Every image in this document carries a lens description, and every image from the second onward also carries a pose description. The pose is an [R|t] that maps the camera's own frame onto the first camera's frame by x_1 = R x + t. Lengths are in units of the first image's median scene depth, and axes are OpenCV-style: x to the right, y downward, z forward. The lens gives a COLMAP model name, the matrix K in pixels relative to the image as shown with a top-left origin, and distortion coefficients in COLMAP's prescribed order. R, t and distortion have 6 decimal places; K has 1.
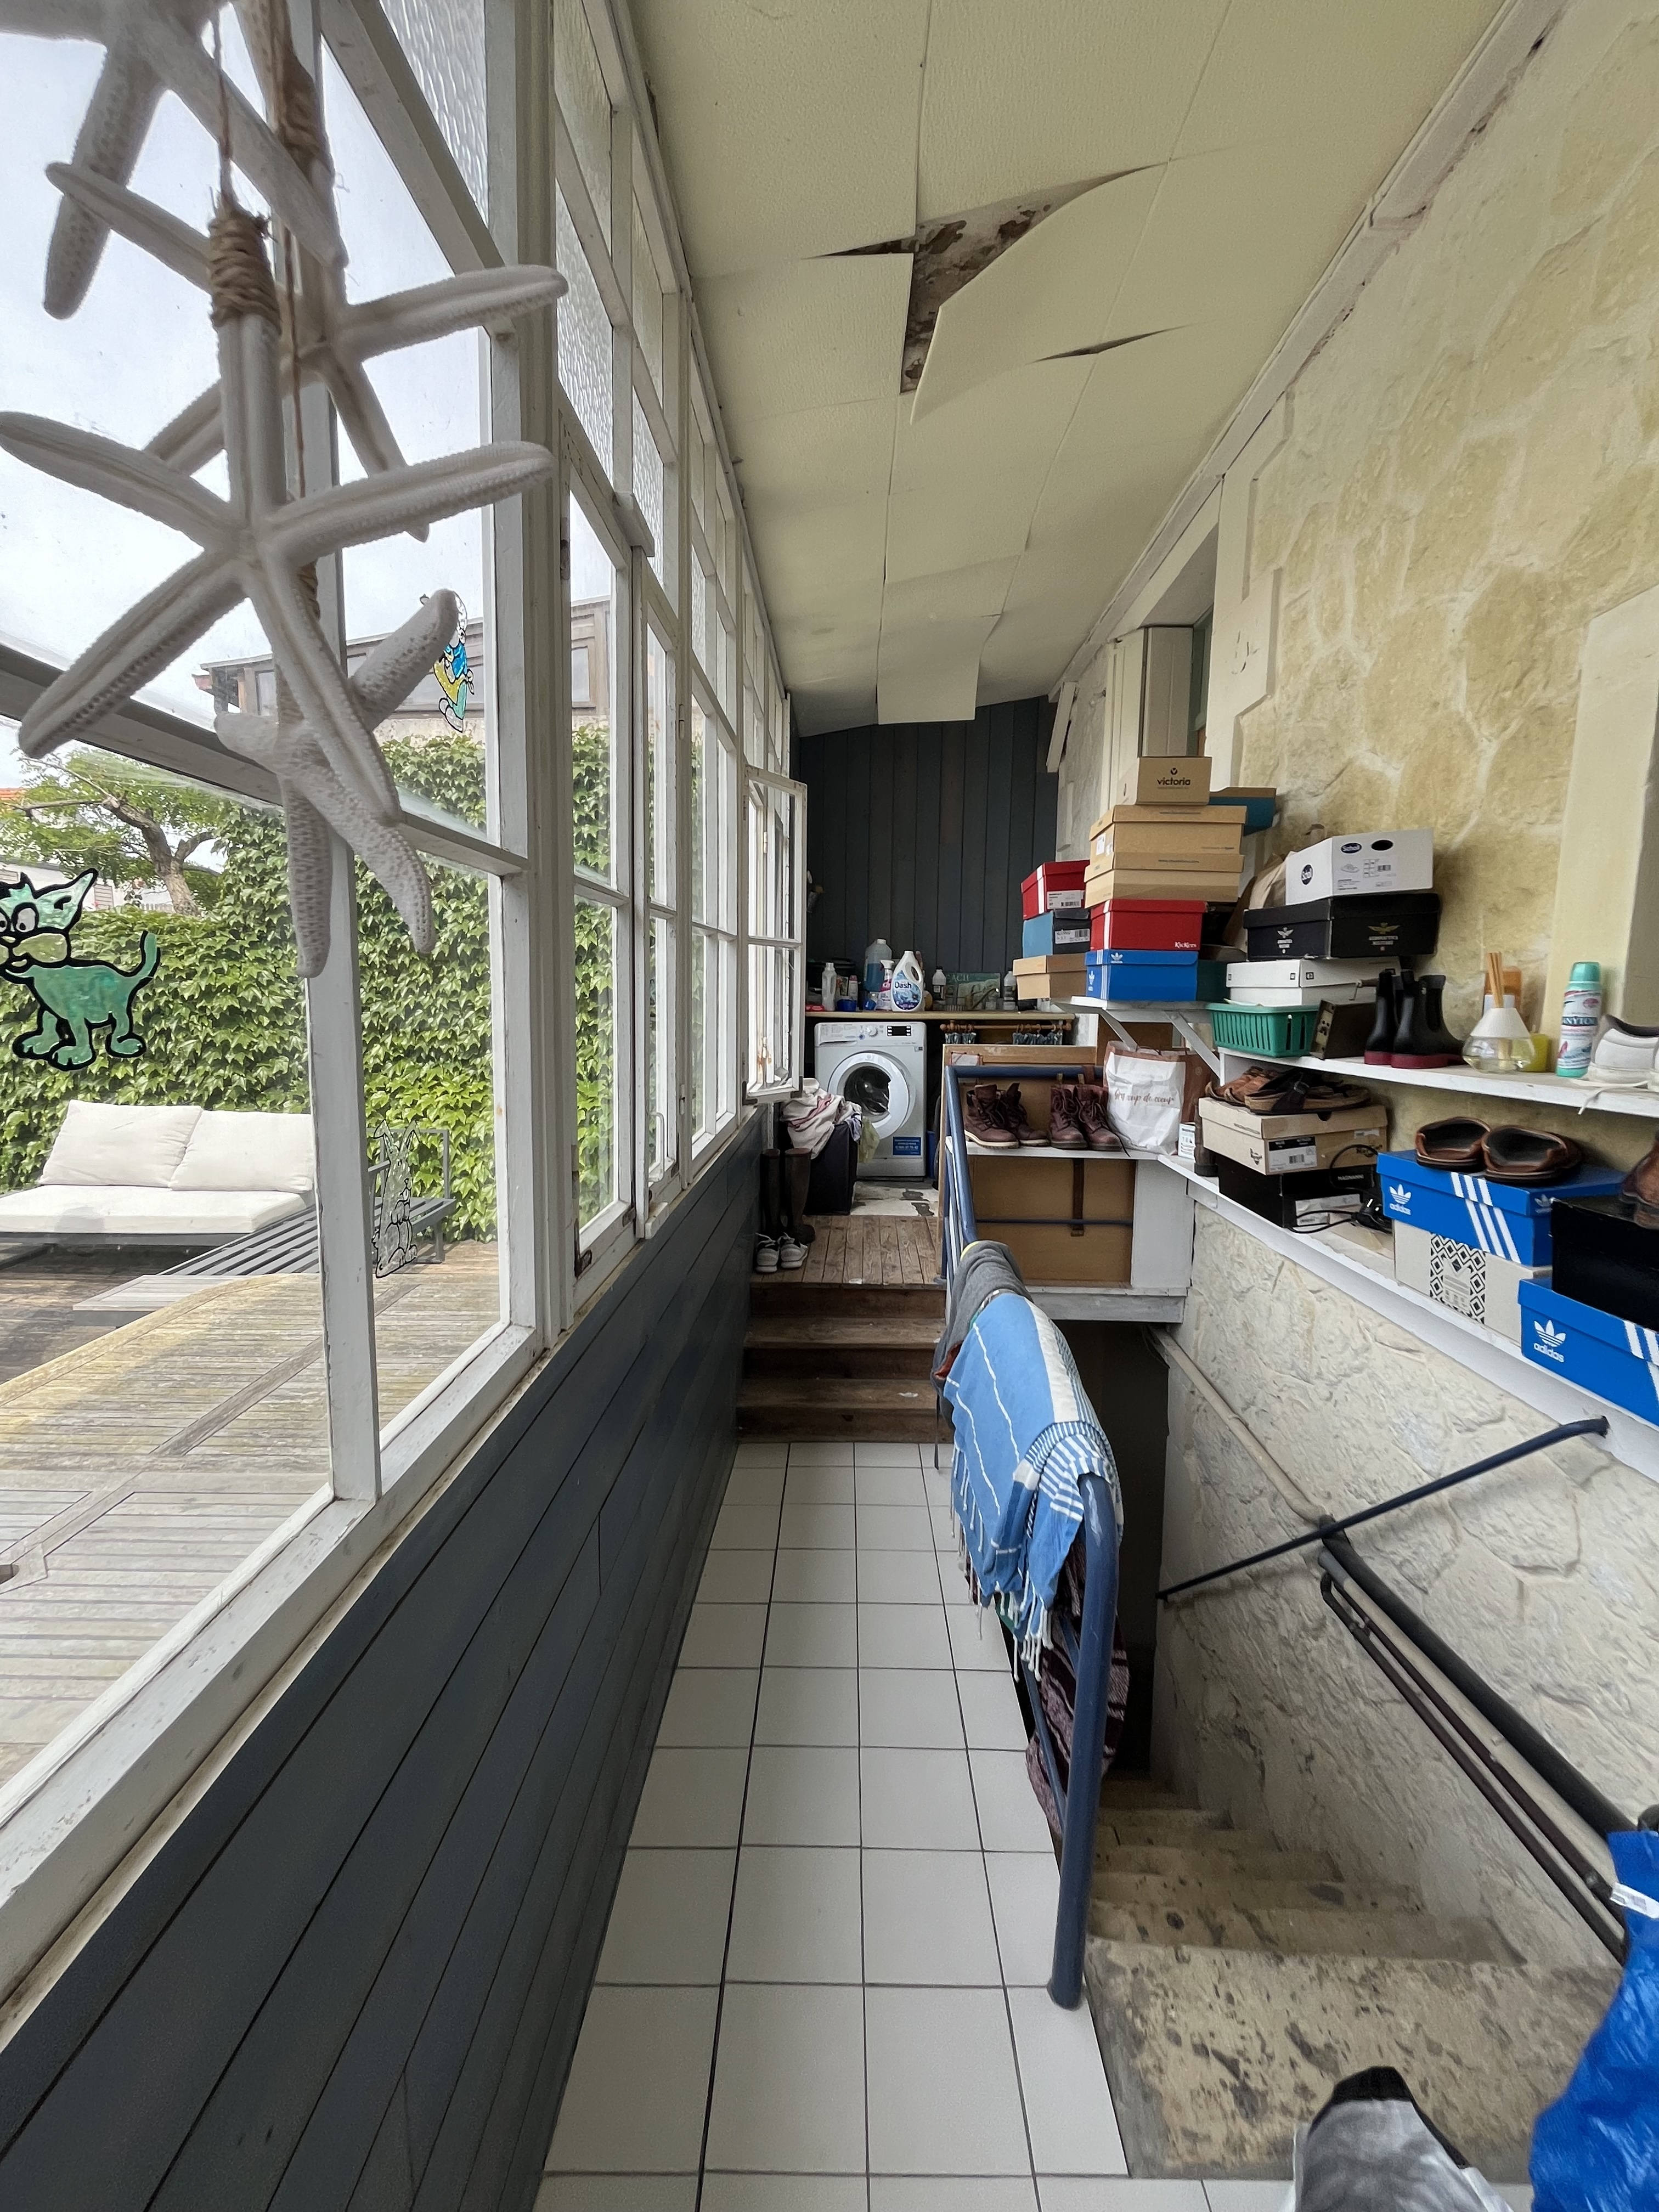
lens RADIAL K [[886.5, 0, 835.3], [0, 886.5, 1100.0], [0, 0, 1]] dist [-0.001174, -0.000054]
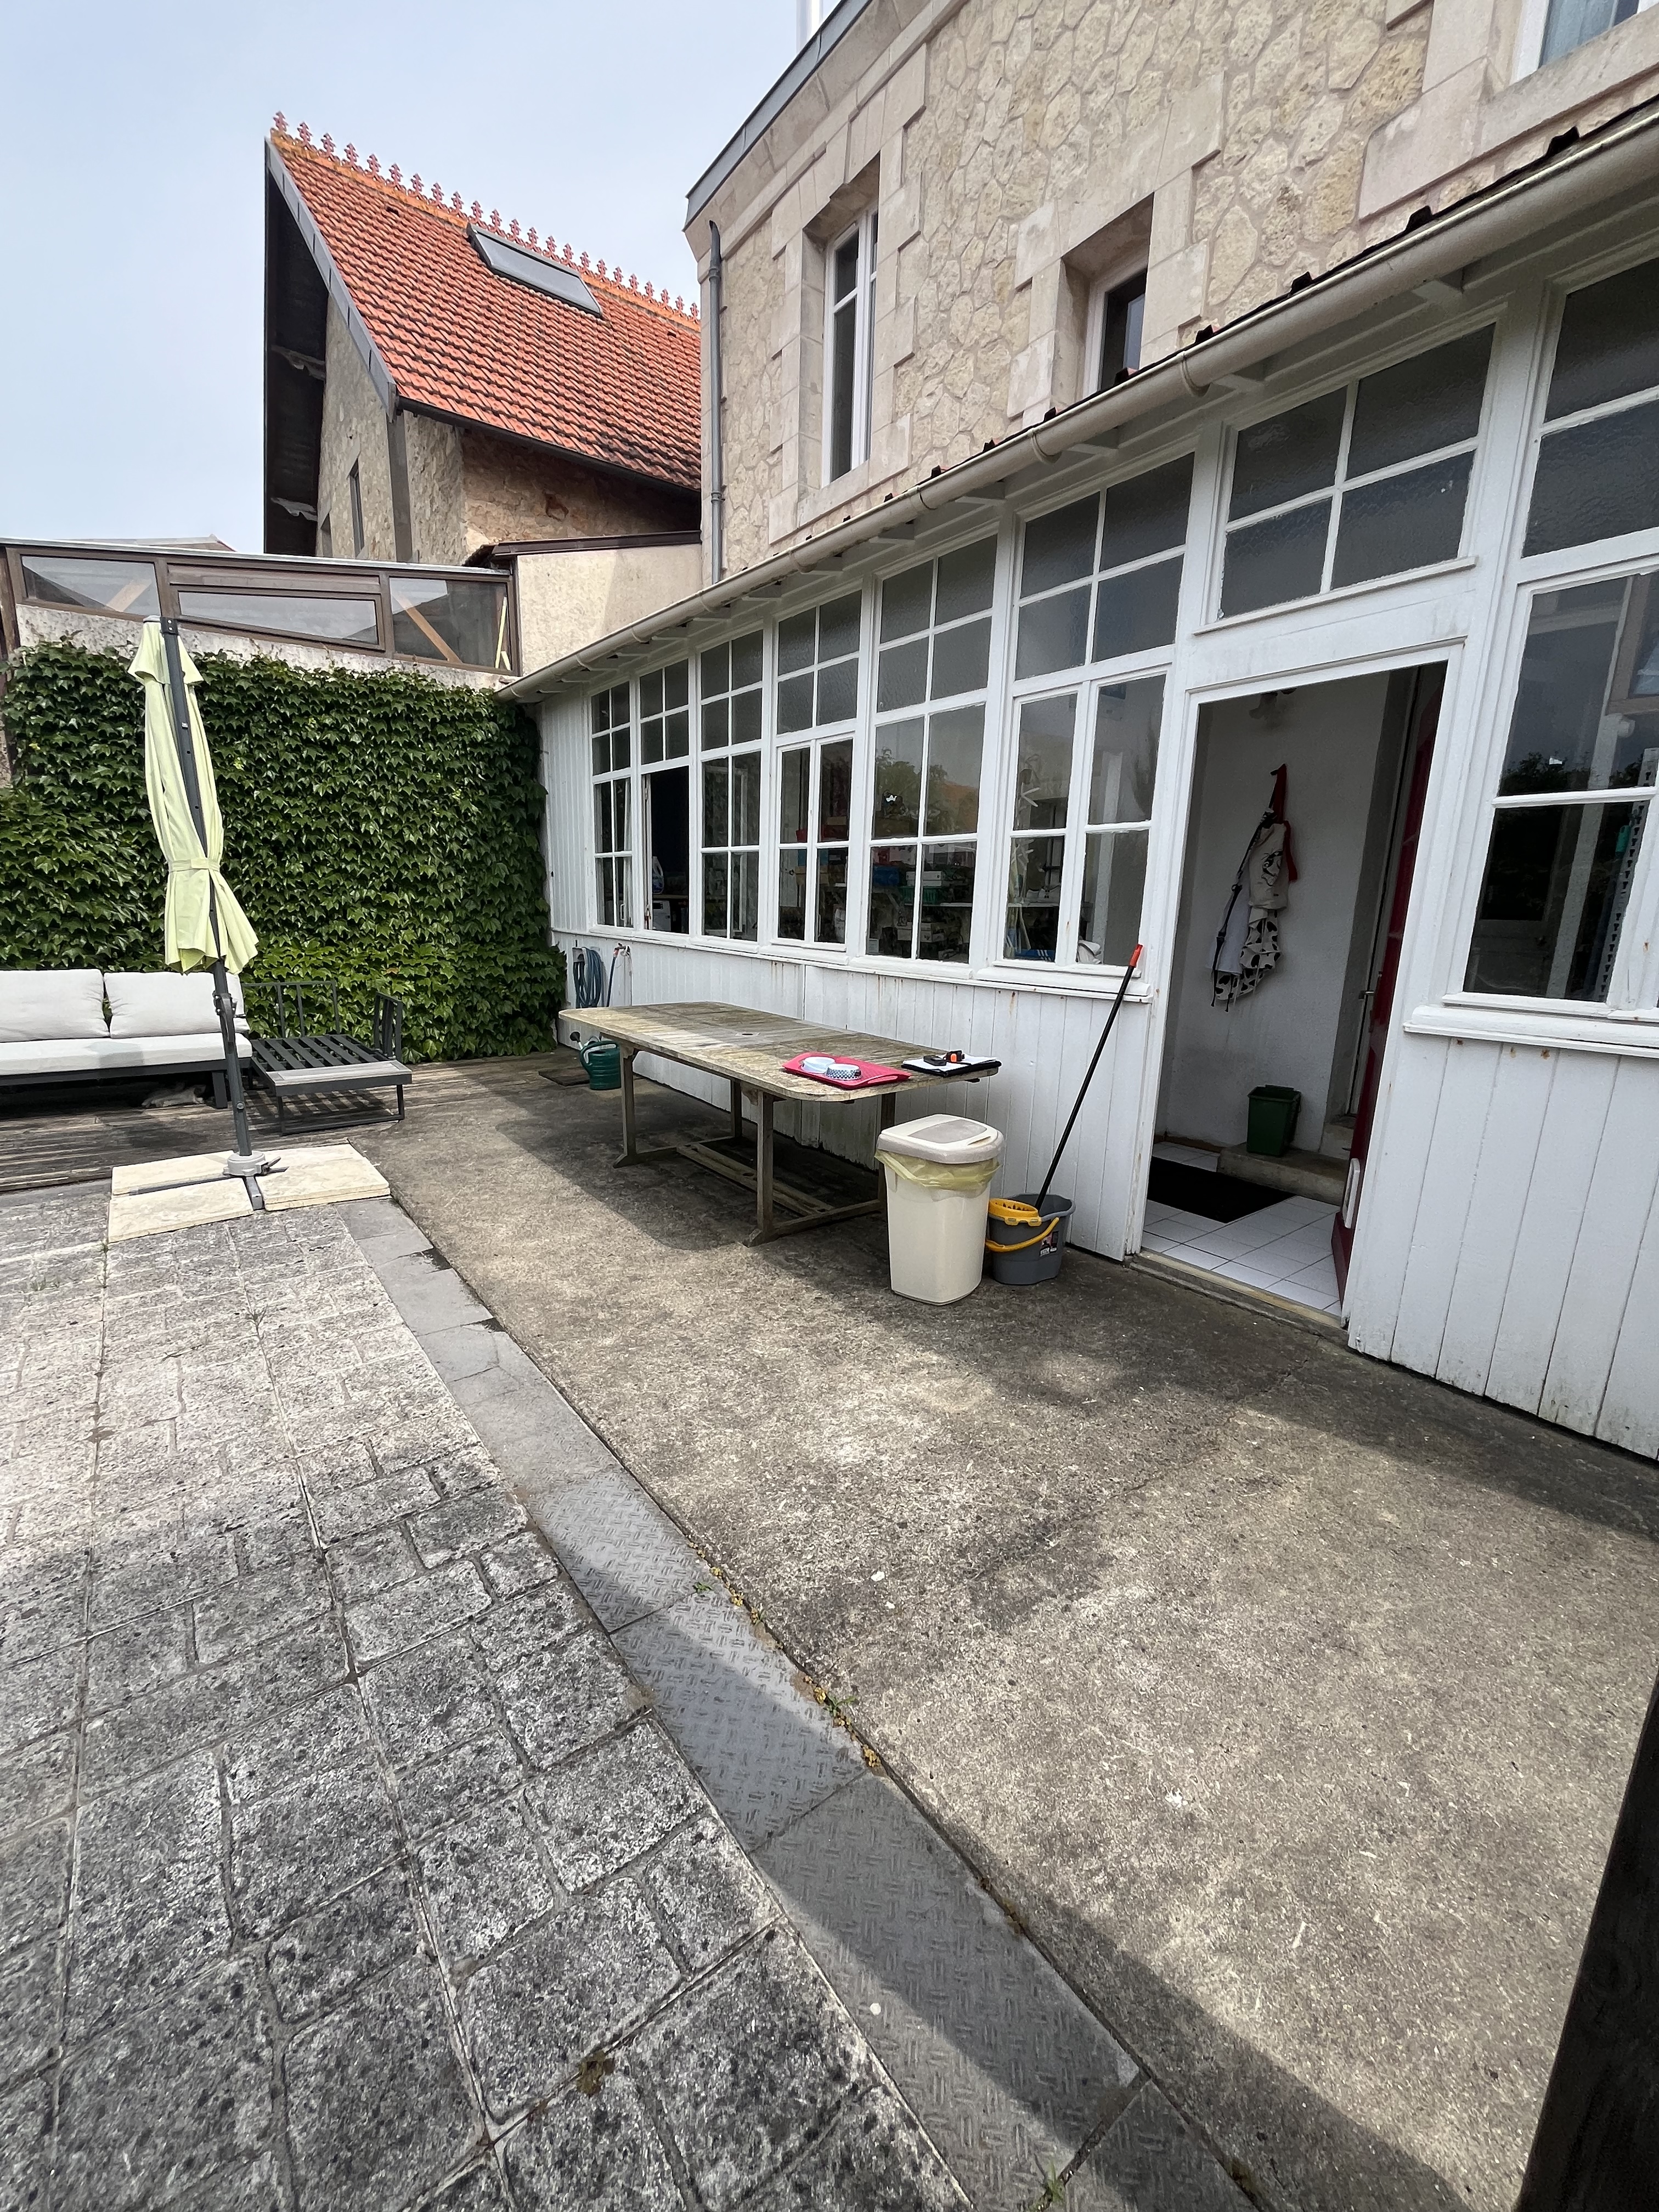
lens RADIAL K [[886.5, 0, 827.2], [0, 886.5, 1103.8], [0, 0, 1]] dist [-0.001174, -0.000054]
pose [[0.793115, -0.126013, 0.595894, -0.640505], [0.059219, 0.989682, 0.130469, 0.081333], [-0.606186, -0.068189, 0.792394, -0.470312]]
